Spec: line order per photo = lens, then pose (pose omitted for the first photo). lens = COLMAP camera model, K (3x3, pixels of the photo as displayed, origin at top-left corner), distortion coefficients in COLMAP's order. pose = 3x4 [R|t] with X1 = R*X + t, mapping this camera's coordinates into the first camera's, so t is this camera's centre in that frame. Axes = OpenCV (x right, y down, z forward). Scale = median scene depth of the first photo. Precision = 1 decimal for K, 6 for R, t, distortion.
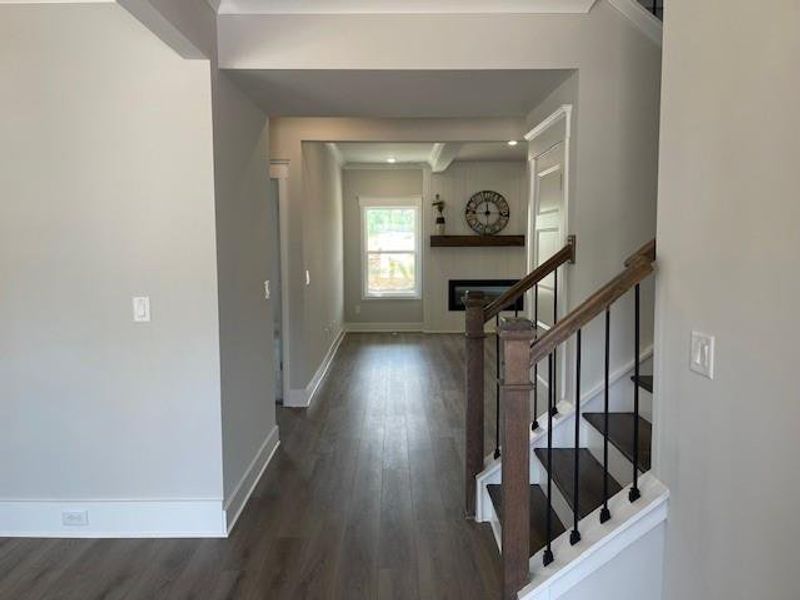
lens RADIAL K [[604.0, 0, 398.4], [0, 604.0, 288.4], [0, 0, 1]] dist [0.003203, 0.001555]
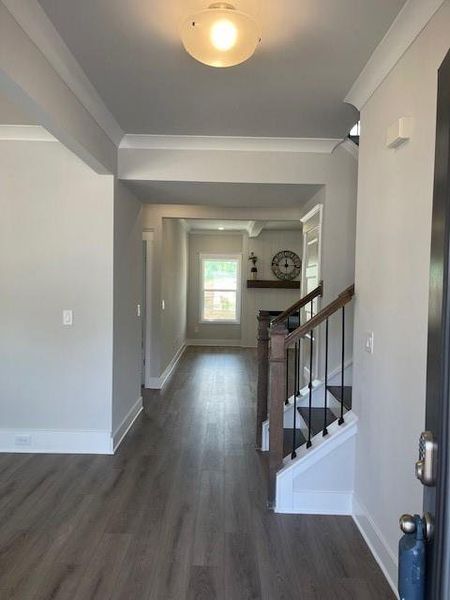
lens RADIAL K [[453.0, 0, 225.0], [0, 453.0, 300.0], [0, 0, 1]] dist [0.003203, 0.001555]
pose [[0.999680, 0.024115, -0.007637, 0.019268], [-0.024426, 0.998754, -0.043514, 0.020321], [0.006578, 0.043687, 0.999024, -0.190278]]
